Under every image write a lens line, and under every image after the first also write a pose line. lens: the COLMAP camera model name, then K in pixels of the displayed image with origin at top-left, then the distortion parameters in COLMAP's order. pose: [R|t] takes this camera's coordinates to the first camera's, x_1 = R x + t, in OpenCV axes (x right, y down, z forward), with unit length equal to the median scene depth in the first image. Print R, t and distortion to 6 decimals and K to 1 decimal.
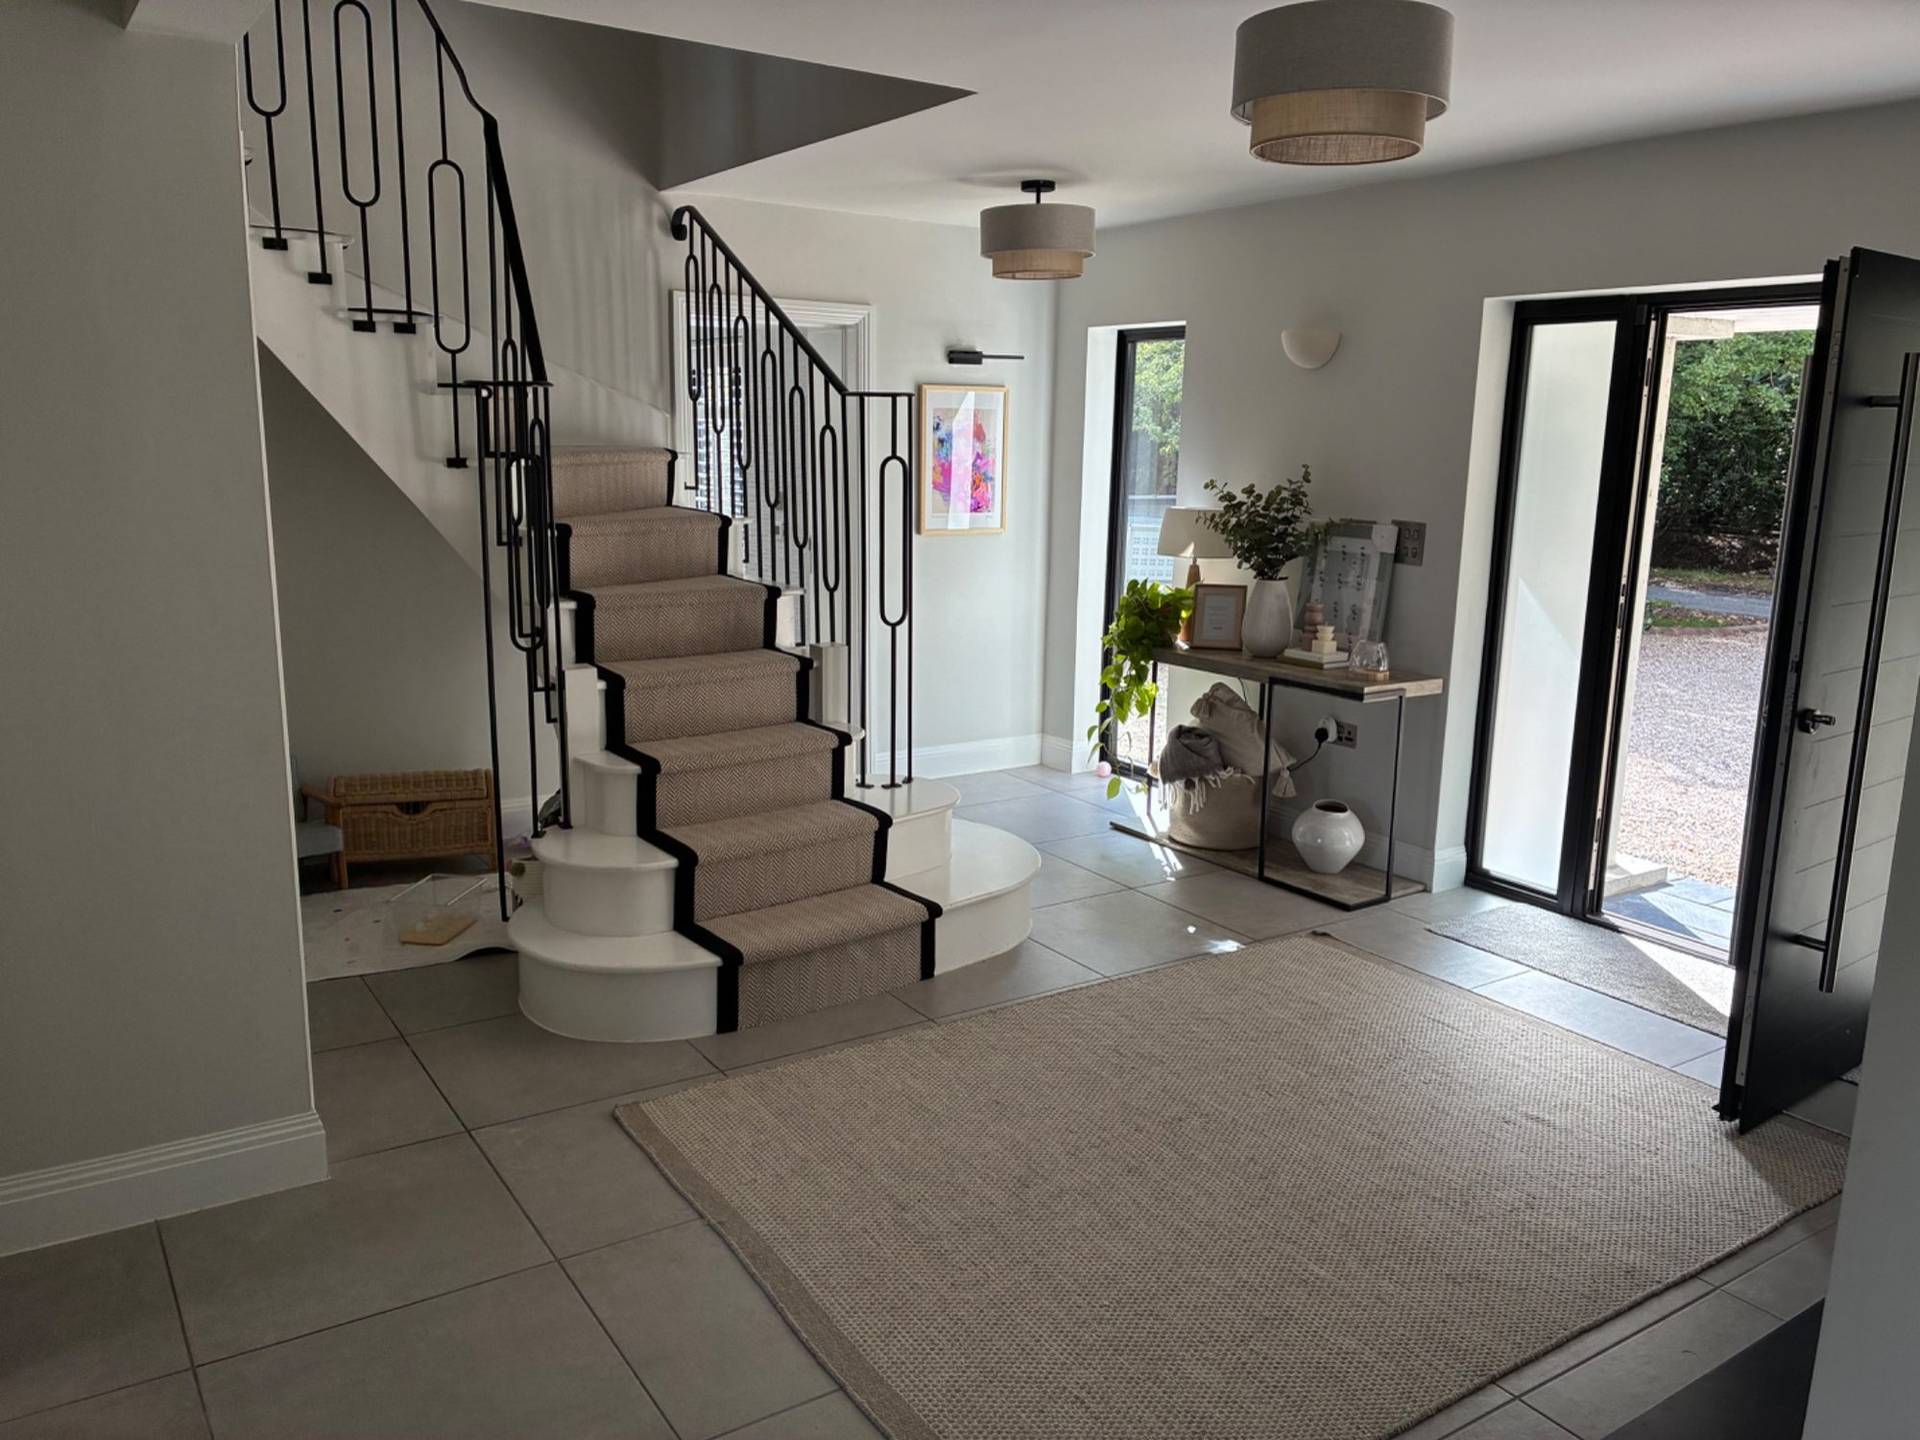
lens RADIAL K [[1448.0, 0, 969.7], [0, 1448.0, 714.3], [0, 0, 1]] dist [0.062460, -0.083322]
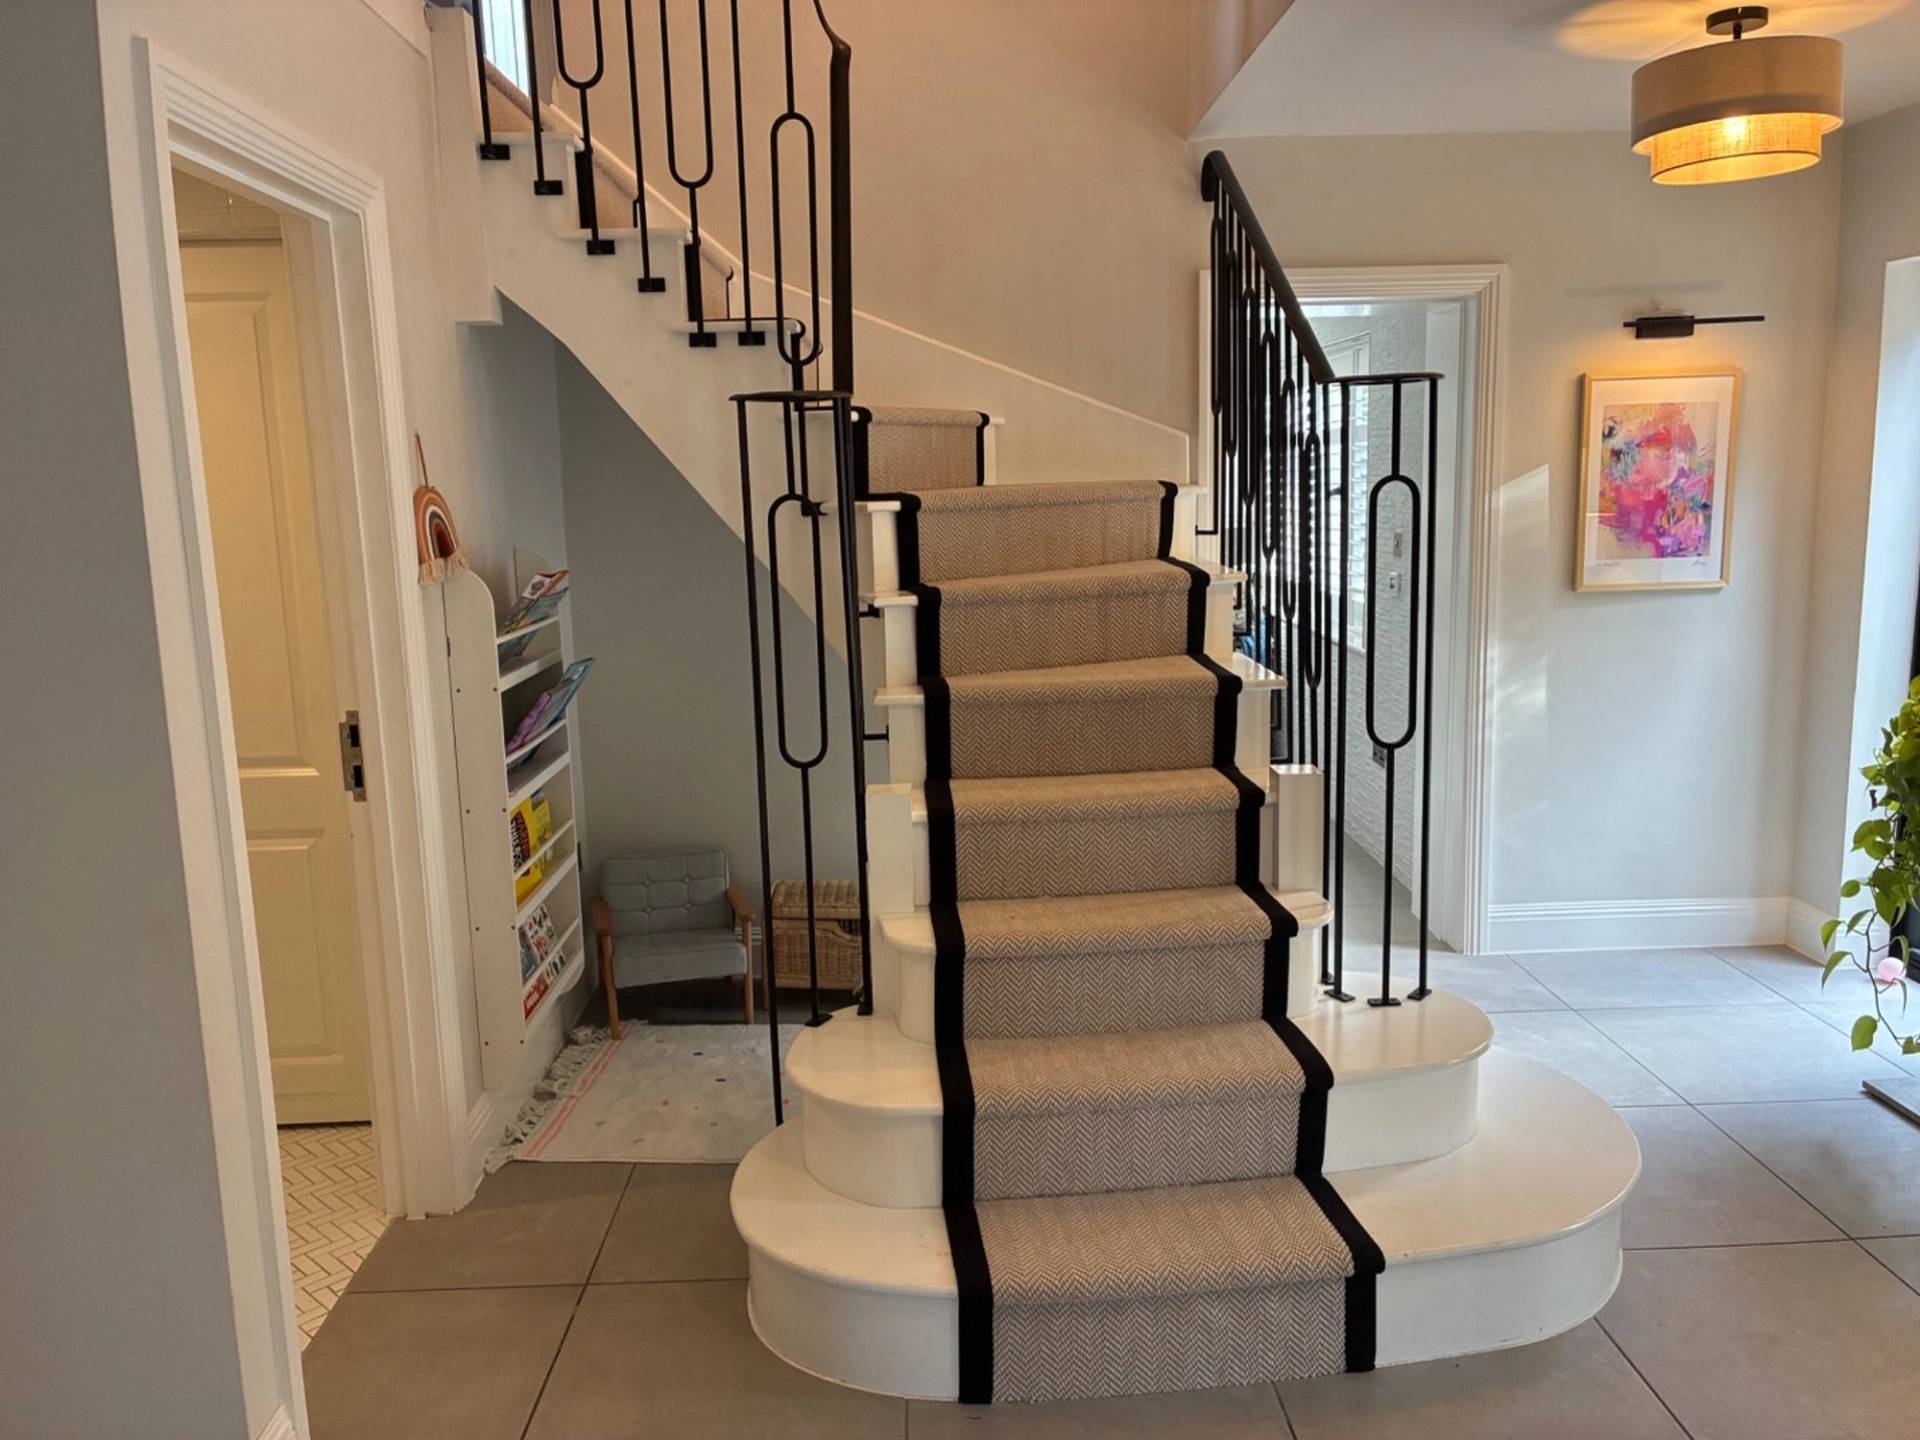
lens RADIAL K [[1448.0, 0, 969.7], [0, 1448.0, 714.3], [0, 0, 1]] dist [0.062460, -0.083322]
pose [[0.848629, 0.047275, -0.526872, 0.123090], [-0.062324, 0.997997, -0.010836, -0.057989], [0.525304, 0.042032, 0.849876, 0.378000]]
